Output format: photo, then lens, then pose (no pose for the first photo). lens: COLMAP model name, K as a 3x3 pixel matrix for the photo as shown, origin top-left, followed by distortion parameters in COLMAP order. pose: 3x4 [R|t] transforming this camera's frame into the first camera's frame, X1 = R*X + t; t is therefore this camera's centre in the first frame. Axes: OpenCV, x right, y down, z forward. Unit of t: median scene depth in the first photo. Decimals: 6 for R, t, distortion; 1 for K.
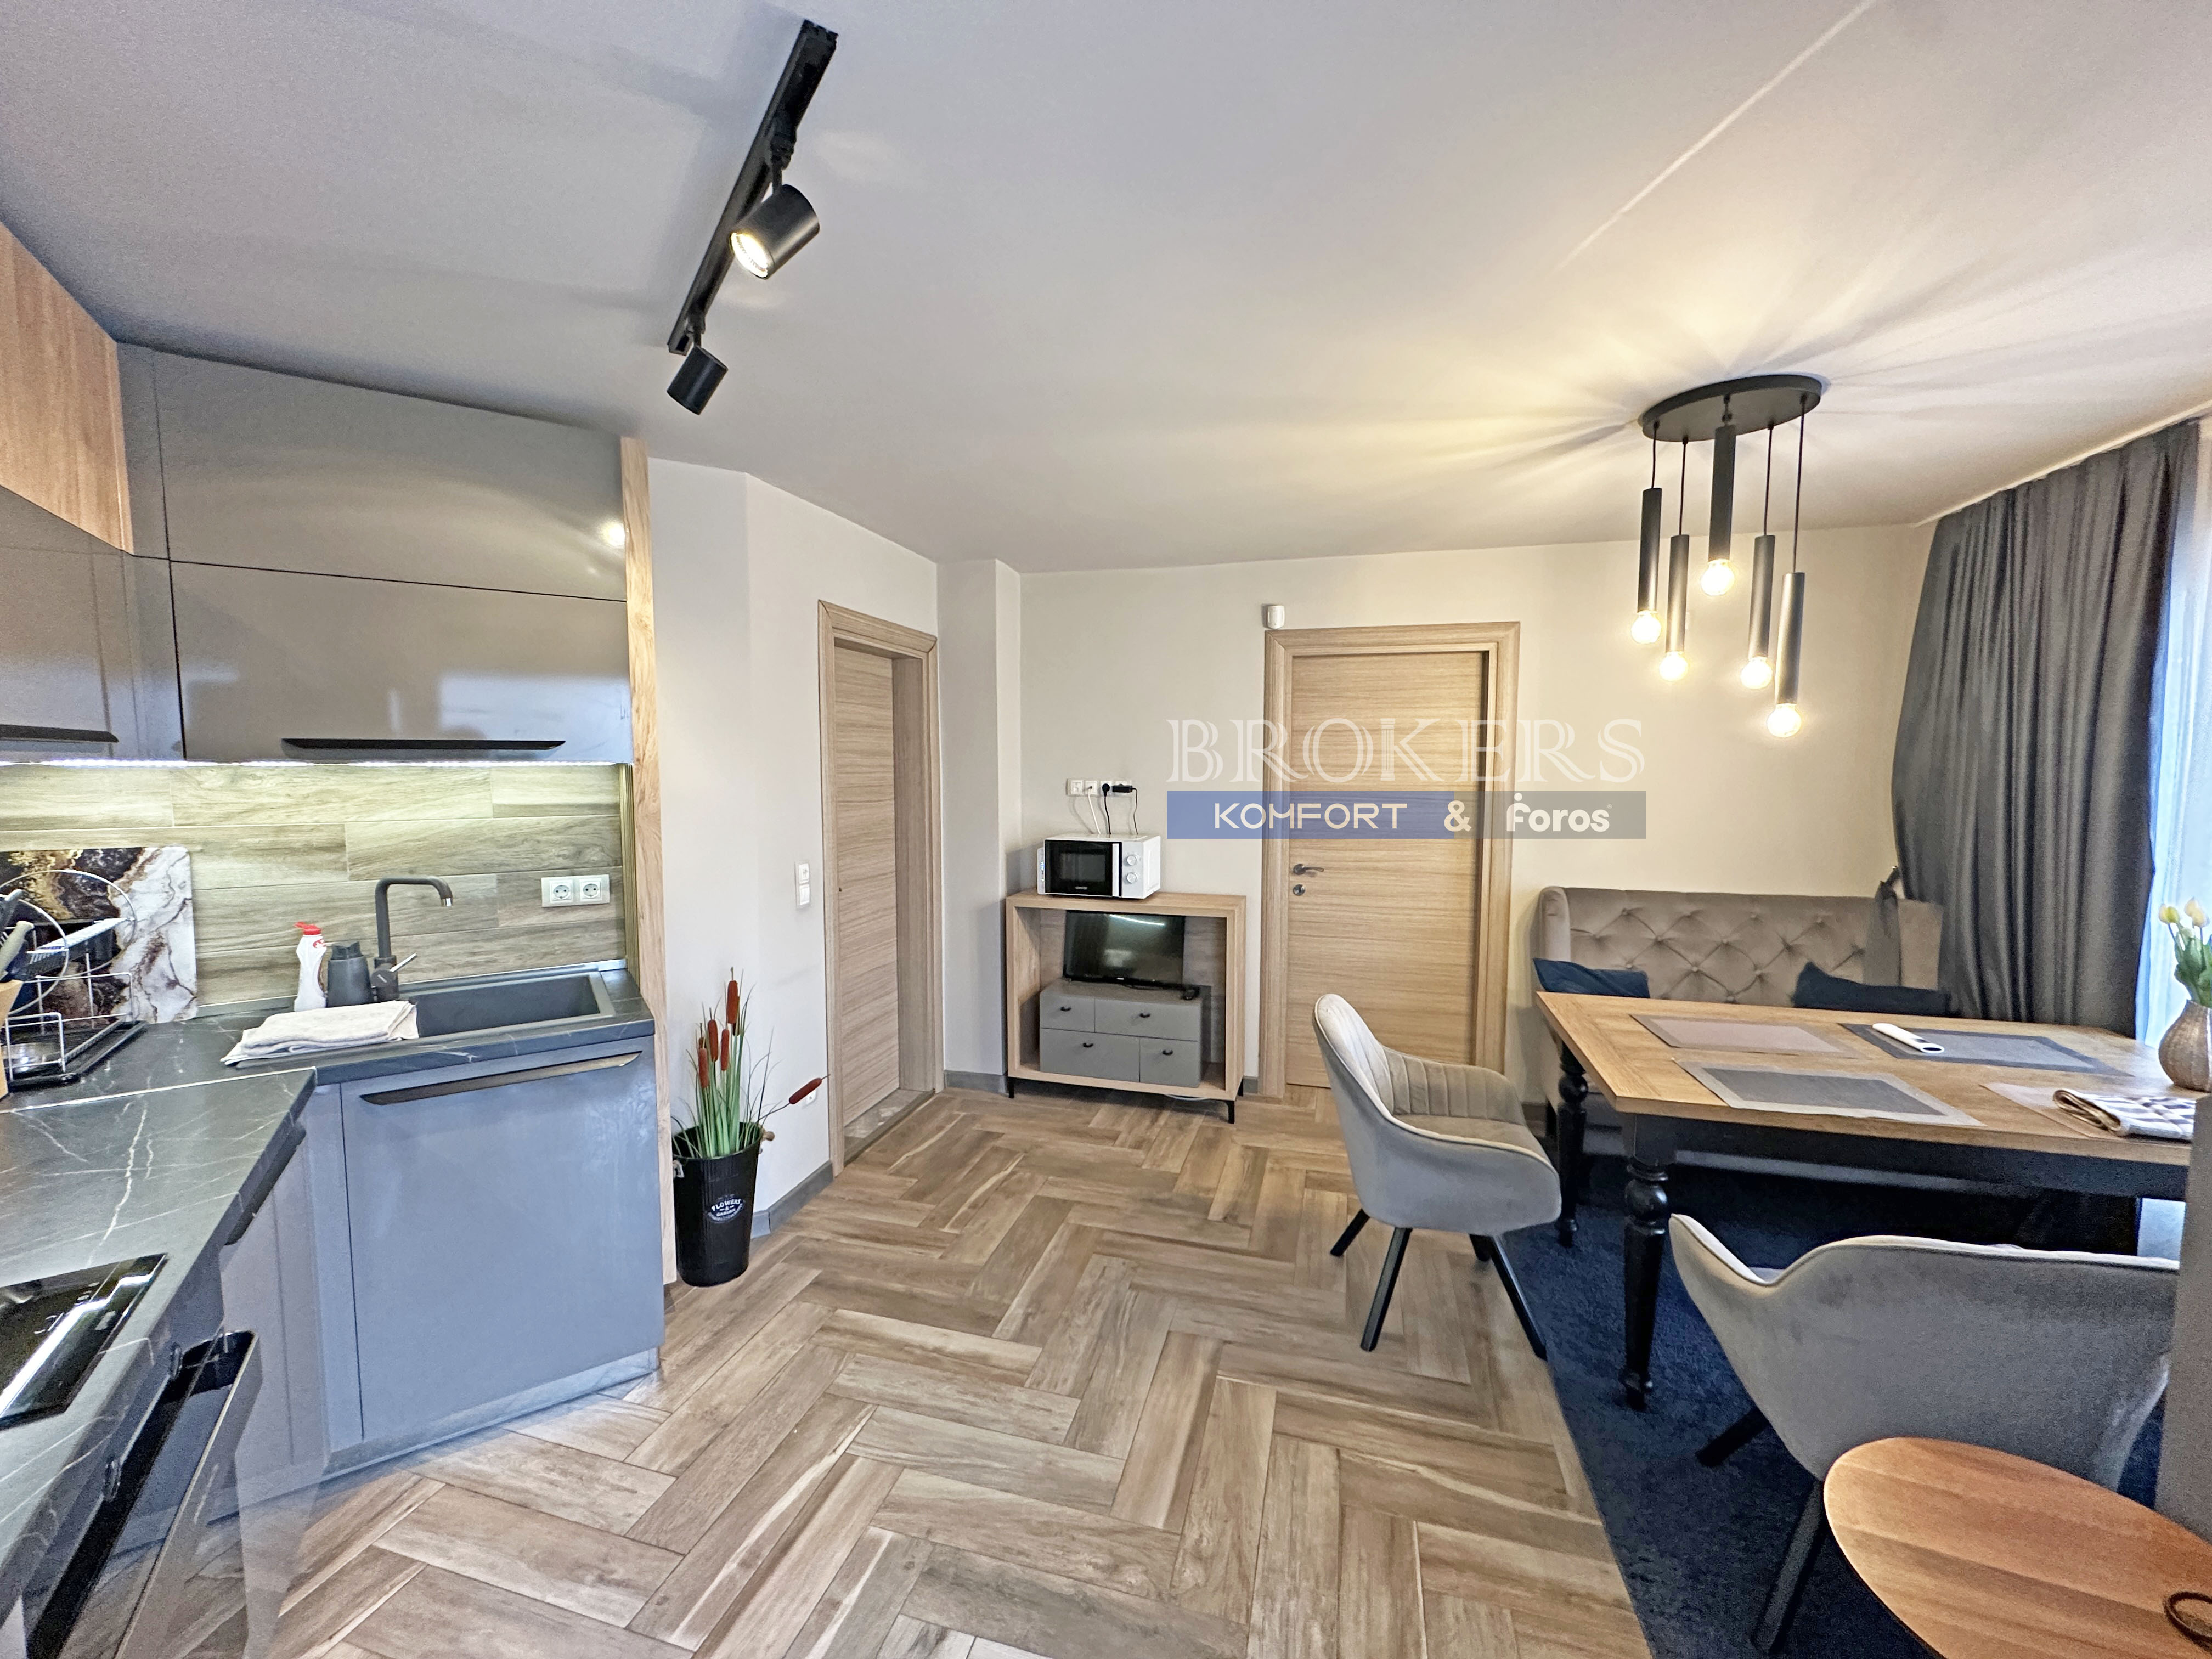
lens RADIAL K [[881.3, 0, 1102.1], [0, 881.3, 831.7], [0, 0, 1]] dist [-0.003266, 0.001082]
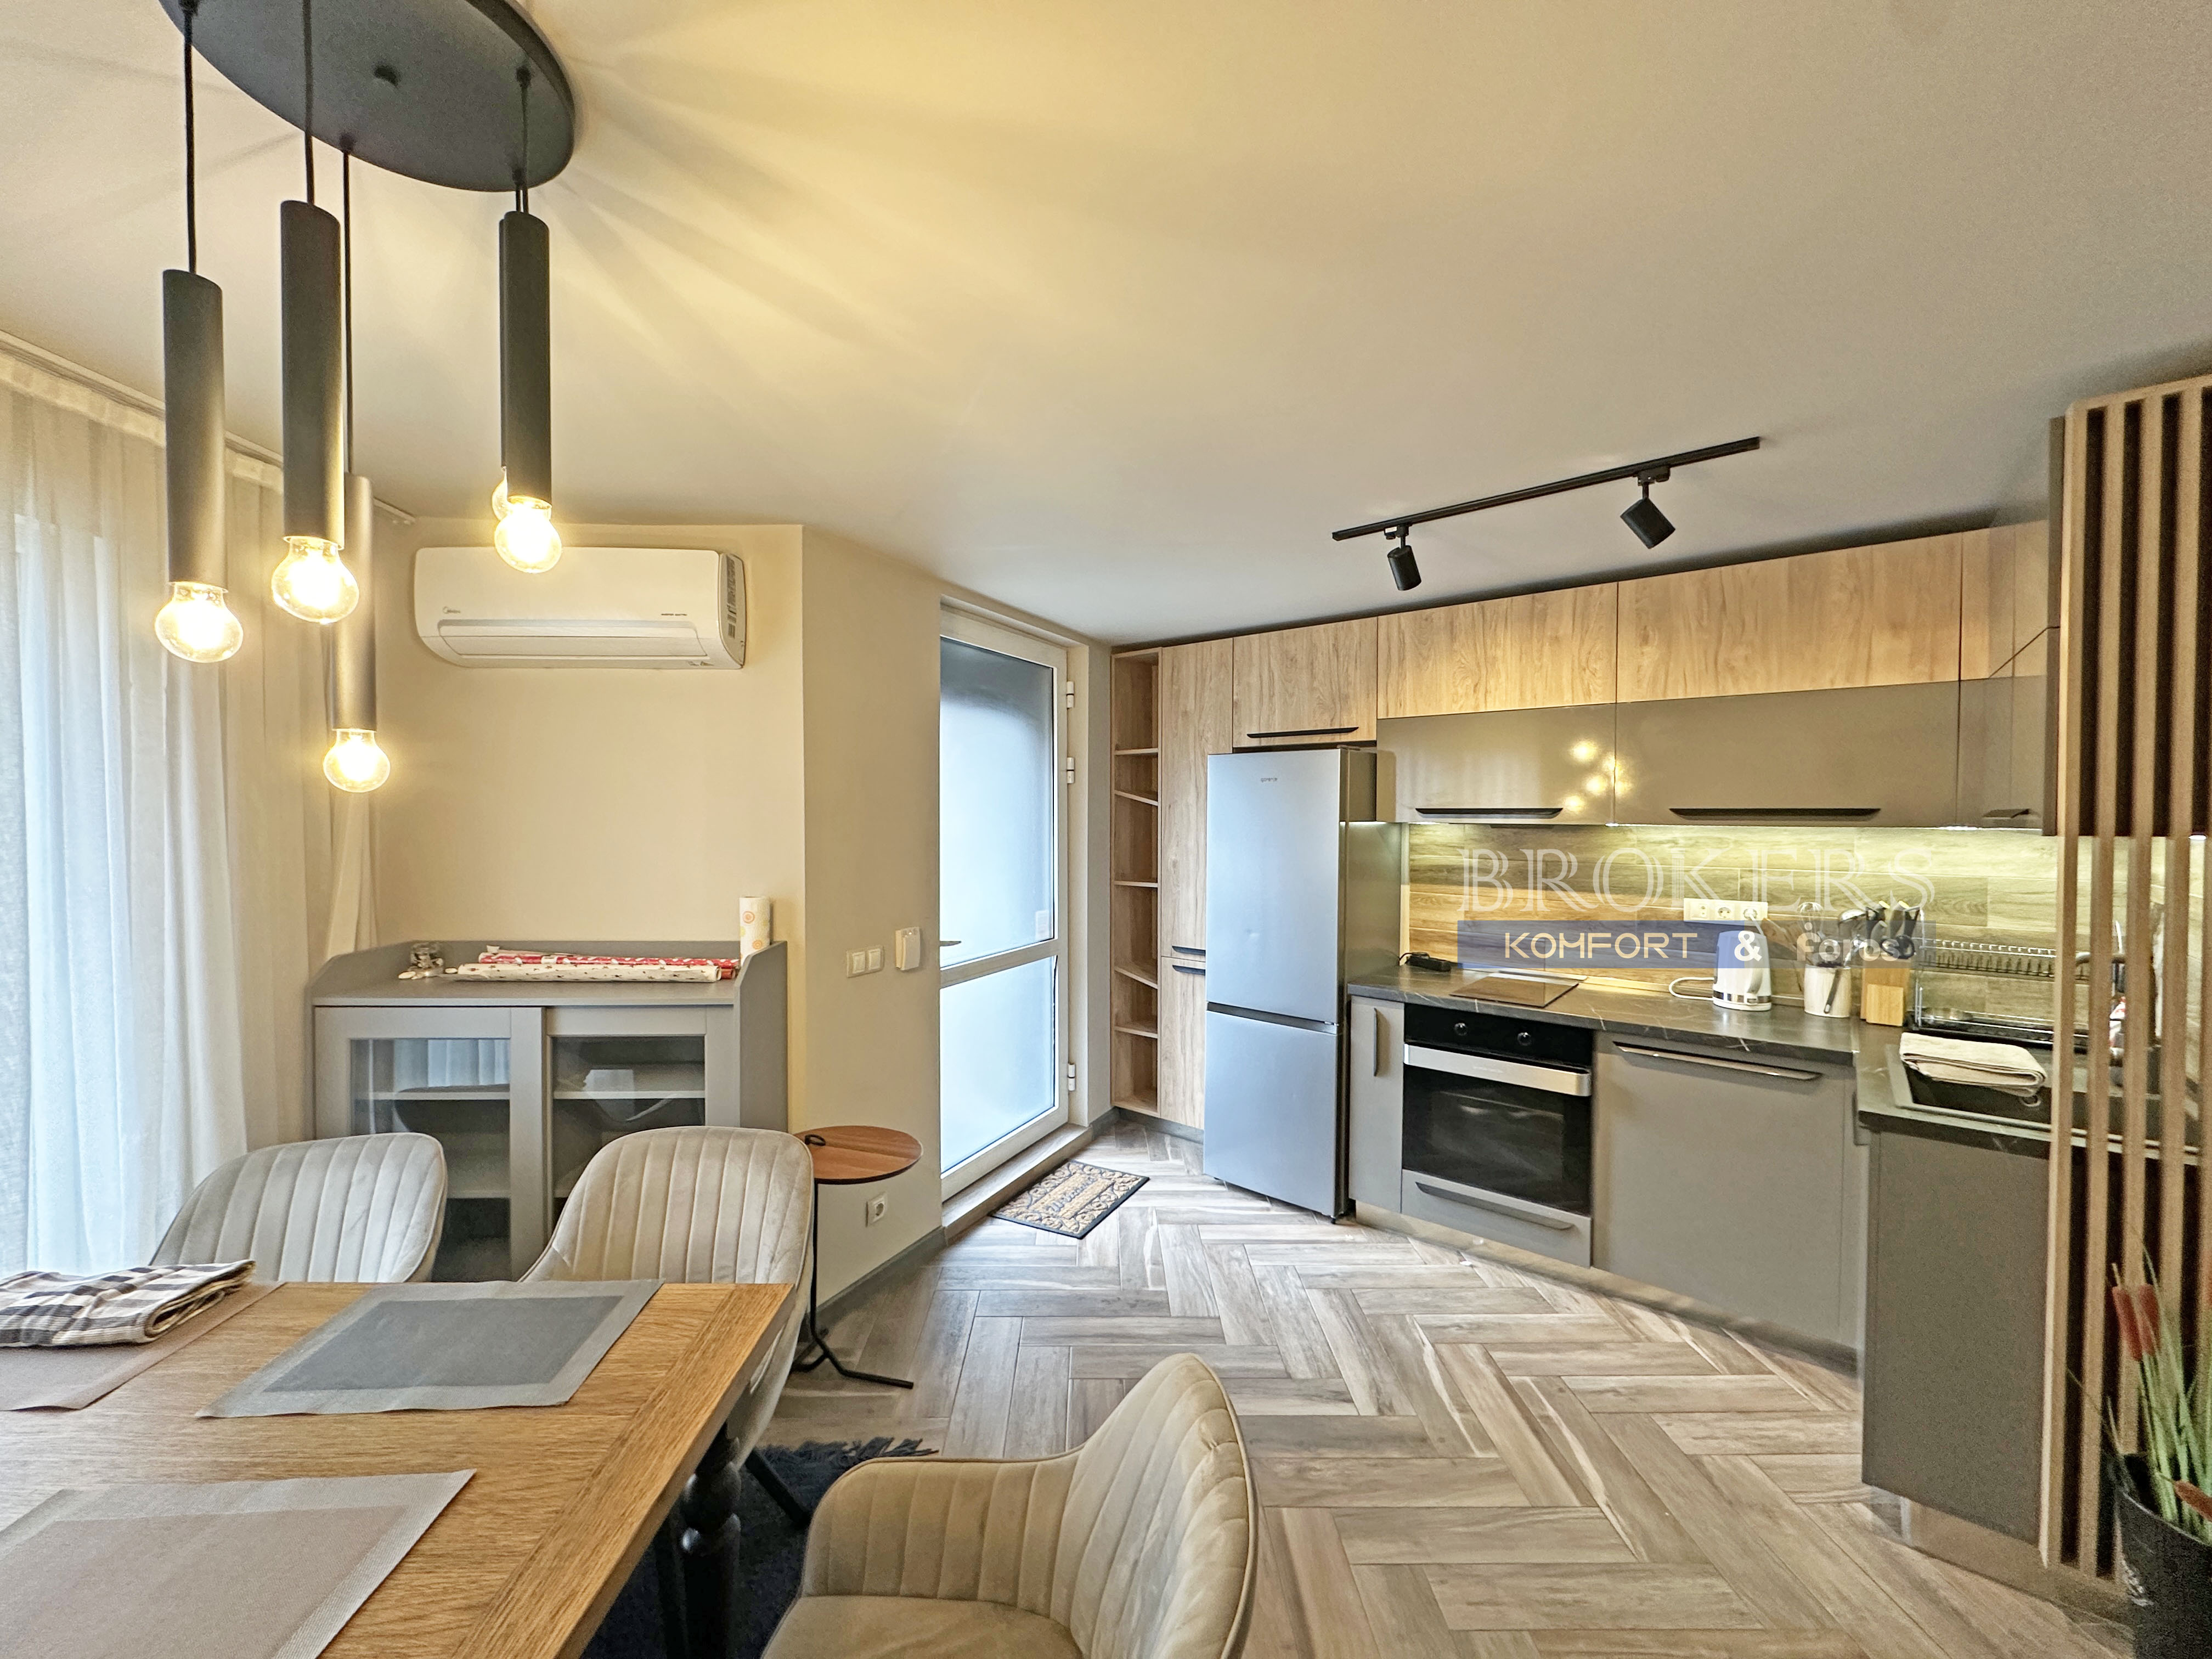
lens RADIAL K [[881.3, 0, 1101.0], [0, 881.3, 830.1], [0, 0, 1]] dist [-0.003266, 0.001082]
pose [[-0.960695, 0.004121, -0.277576, 0.496915], [-0.024990, 0.994547, 0.101255, -0.149089], [0.276480, 0.104211, -0.955353, 1.594105]]
